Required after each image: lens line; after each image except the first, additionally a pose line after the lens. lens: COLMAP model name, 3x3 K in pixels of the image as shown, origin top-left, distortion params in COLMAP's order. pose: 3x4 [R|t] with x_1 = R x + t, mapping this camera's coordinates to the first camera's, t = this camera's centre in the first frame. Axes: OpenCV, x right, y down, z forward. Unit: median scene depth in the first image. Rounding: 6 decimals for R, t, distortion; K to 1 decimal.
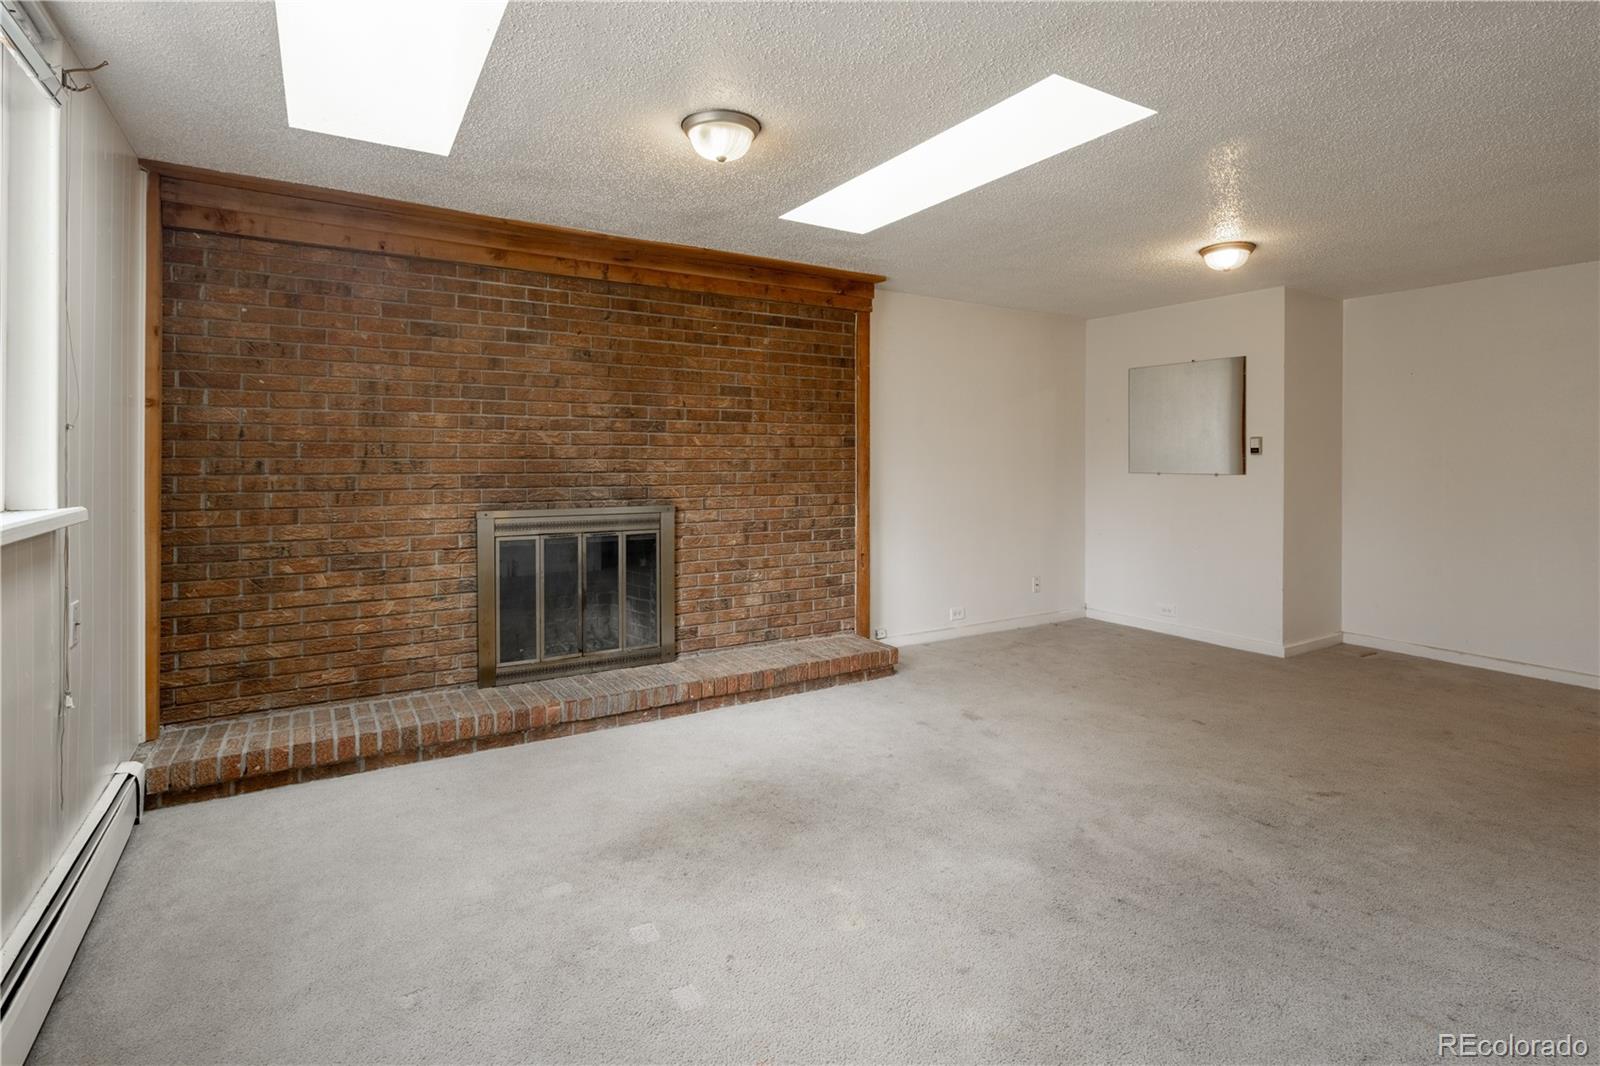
lens RADIAL K [[775.9, 0, 794.1], [0, 775.9, 456.0], [0, 0, 1]] dist [-0.001011, -0.000527]
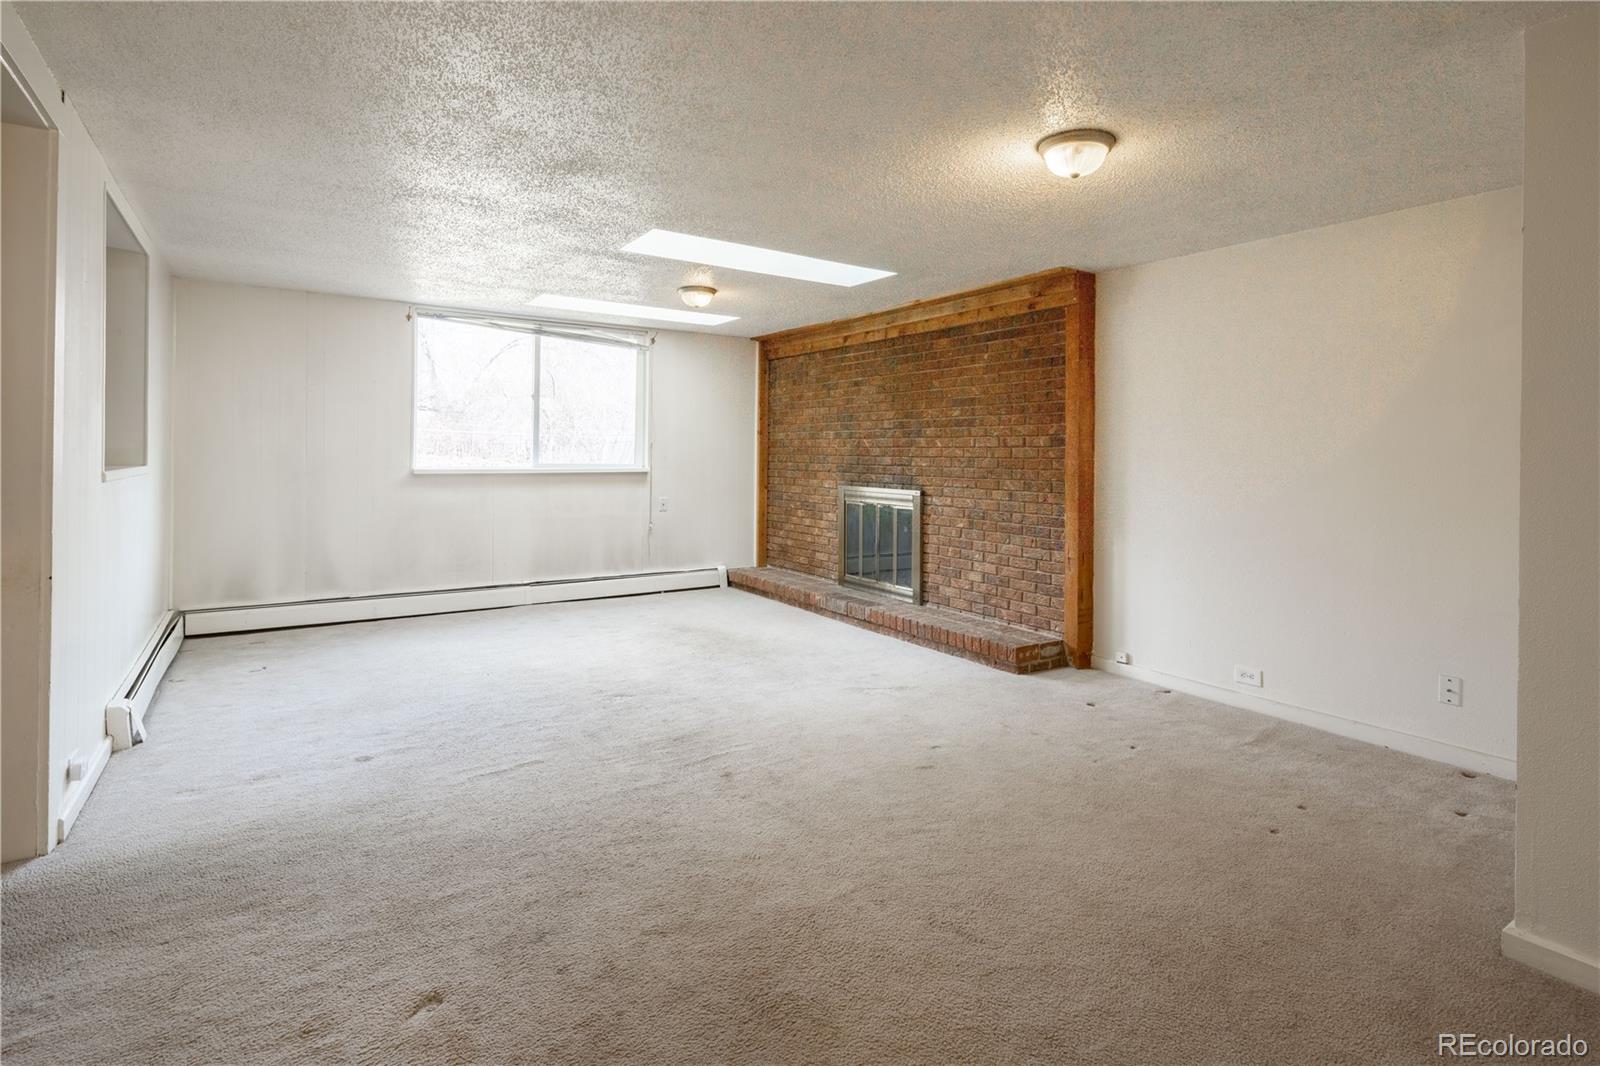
lens RADIAL K [[775.9, 0, 794.1], [0, 775.9, 456.0], [0, 0, 1]] dist [-0.001011, -0.000527]
pose [[0.038001, 0.000800, -0.999277, 1.186075], [-0.007790, 0.999970, 0.000504, 0.002975], [0.999247, 0.007765, 0.038006, 0.716790]]
